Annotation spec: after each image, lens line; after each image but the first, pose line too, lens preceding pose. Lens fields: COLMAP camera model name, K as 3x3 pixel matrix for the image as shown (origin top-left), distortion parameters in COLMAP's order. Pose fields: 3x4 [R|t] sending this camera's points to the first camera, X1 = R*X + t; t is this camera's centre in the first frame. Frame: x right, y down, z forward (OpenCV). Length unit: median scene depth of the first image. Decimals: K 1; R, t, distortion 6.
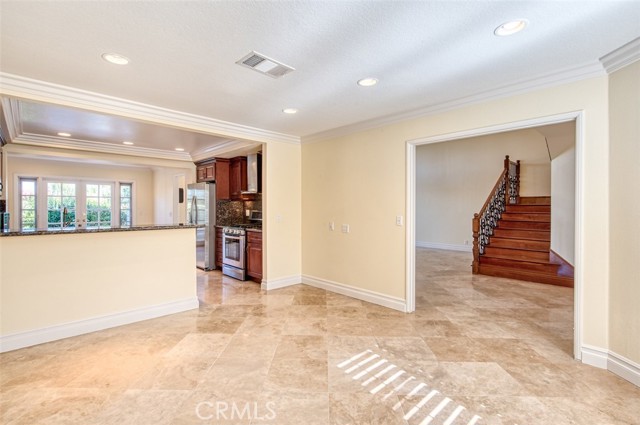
lens RADIAL K [[300.6, 0, 320.0], [0, 300.6, 212.5], [0, 0, 1]] dist [0.000407, 0.000044]
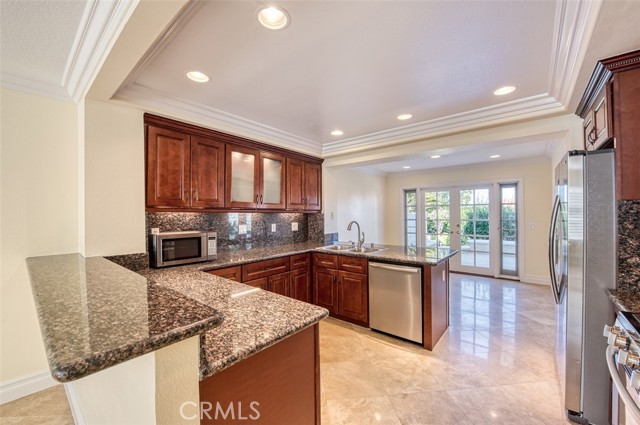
lens RADIAL K [[256.9, 0, 320.0], [0, 256.9, 212.5], [0, 0, 1]] dist [0.000322, 0.000117]
pose [[0.094452, -0.008084, -0.995497, -0.096393], [-0.005349, 0.999948, -0.008628, -0.023888], [0.995515, 0.006140, 0.094404, 0.536962]]
